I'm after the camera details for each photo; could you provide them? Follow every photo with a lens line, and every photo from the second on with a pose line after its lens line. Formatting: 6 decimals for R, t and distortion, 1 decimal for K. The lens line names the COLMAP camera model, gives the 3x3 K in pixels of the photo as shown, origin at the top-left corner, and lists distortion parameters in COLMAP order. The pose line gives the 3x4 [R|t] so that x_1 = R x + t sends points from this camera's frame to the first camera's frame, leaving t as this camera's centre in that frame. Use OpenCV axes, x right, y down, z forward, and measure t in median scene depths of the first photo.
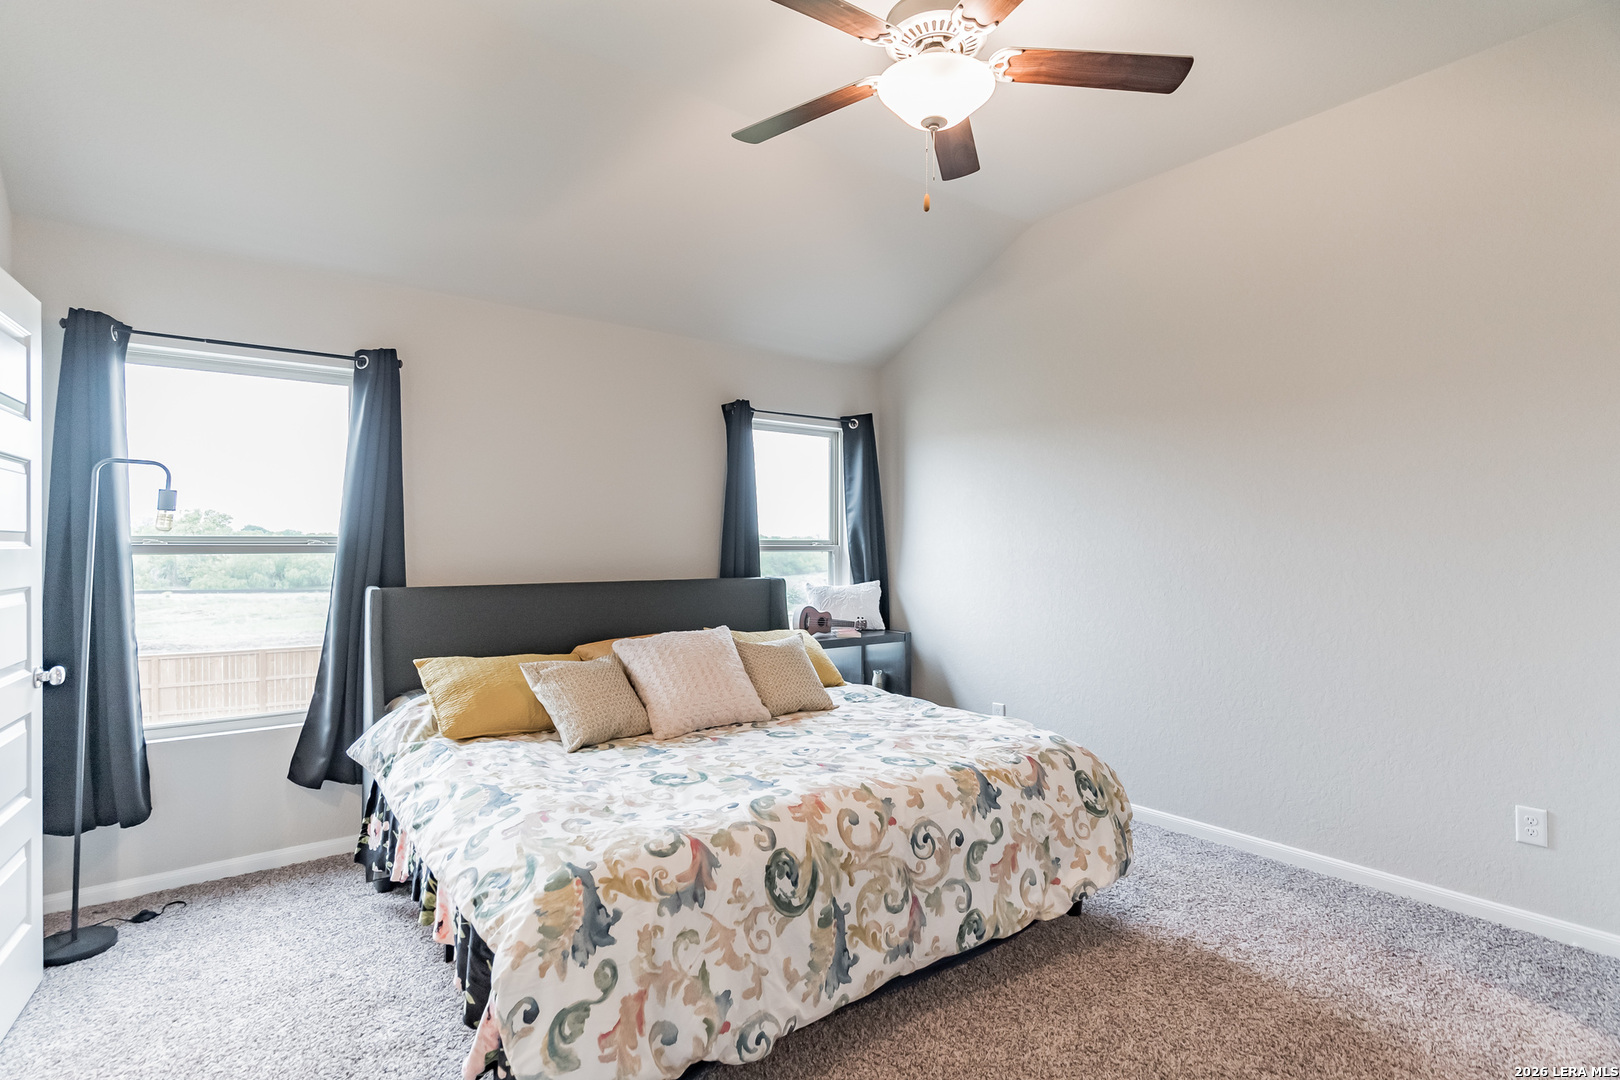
lens RADIAL K [[810.1, 0, 810.0], [0, 810.1, 540.0], [0, 0, 1]] dist [-0.000072, 0.000062]
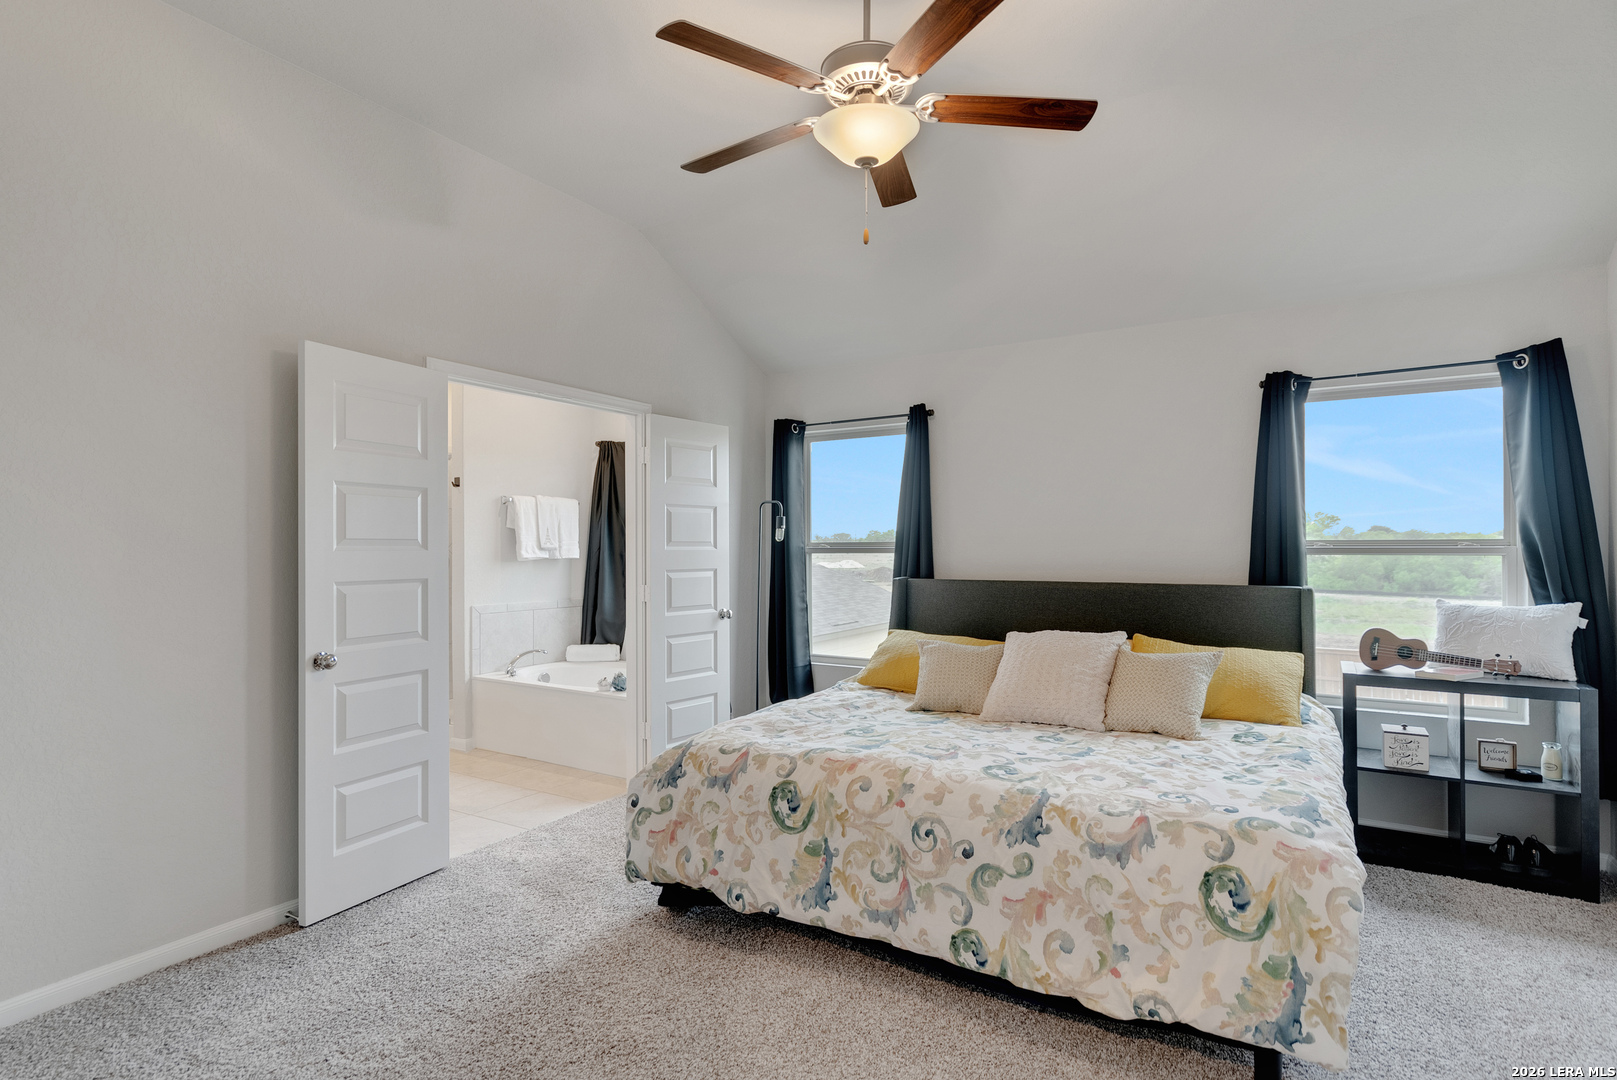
lens RADIAL K [[836.5, 0, 808.5], [0, 836.5, 540.0], [0, 0, 1]] dist [0.001274, 0.000565]
pose [[0.345437, -0.009850, -0.938390, 1.093943], [0.009429, 0.999931, -0.007025, 0.002137], [0.938394, -0.006421, 0.345506, 0.493630]]
